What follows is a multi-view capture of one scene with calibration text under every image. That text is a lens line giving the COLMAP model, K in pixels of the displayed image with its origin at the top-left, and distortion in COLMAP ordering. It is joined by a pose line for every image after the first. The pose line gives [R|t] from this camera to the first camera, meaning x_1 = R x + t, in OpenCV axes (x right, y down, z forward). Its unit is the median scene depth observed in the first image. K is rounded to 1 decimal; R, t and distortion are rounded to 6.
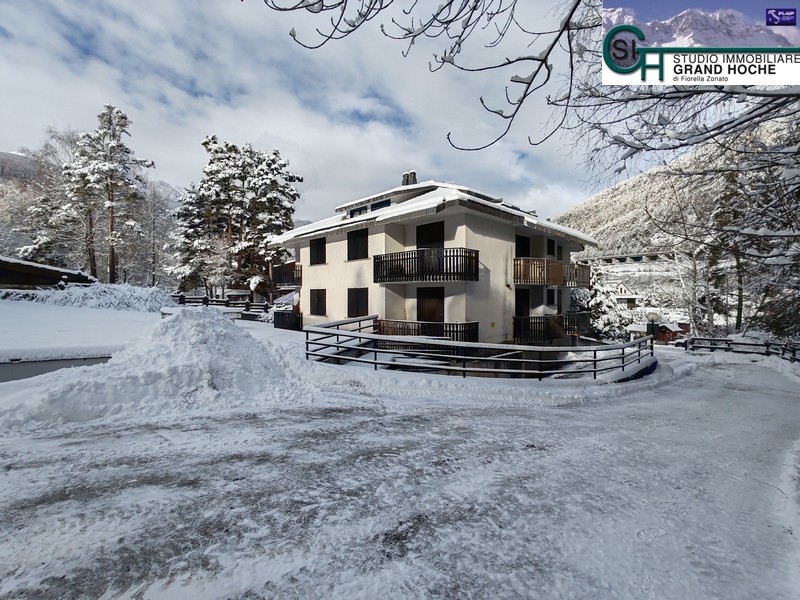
lens RADIAL K [[360.9, 0, 406.1], [0, 360.9, 298.6], [0, 0, 1]] dist [0.003286, -0.001186]
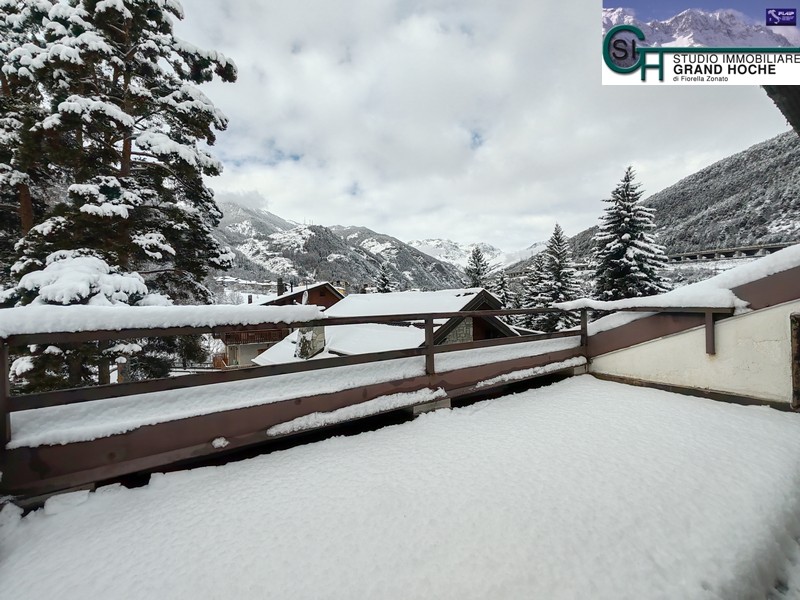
lens RADIAL K [[360.9, 0, 403.7], [0, 360.9, 301.6], [0, 0, 1]] dist [0.003286, -0.001186]
pose [[0.987625, -0.012447, -0.156339, -0.096858], [0.013148, 0.999908, 0.003453, -0.131234], [0.156282, -0.005466, 0.987697, 0.718054]]
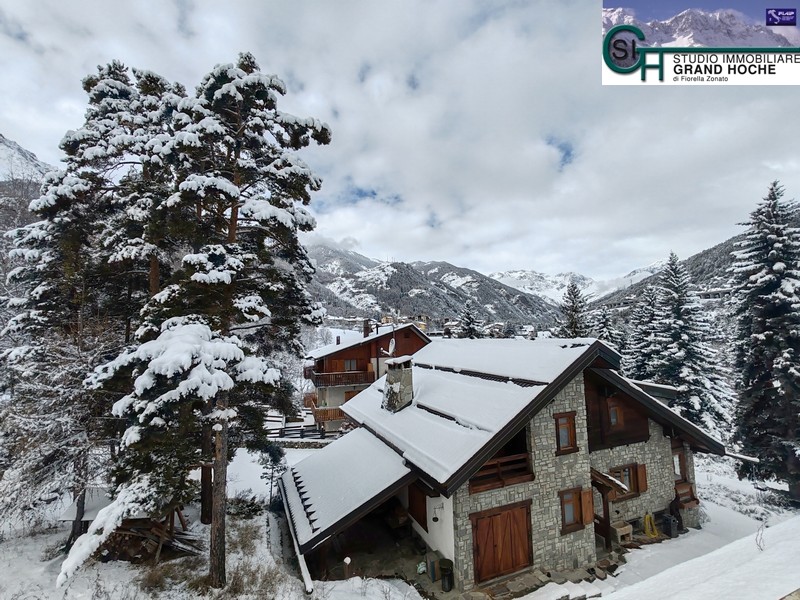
lens RADIAL K [[360.9, 0, 402.3], [0, 360.9, 299.8], [0, 0, 1]] dist [0.003286, -0.001186]
pose [[0.927588, -0.051032, -0.370104, -0.115570], [0.016211, 0.995192, -0.096594, -0.152096], [0.373254, 0.083599, 0.923955, 0.744397]]
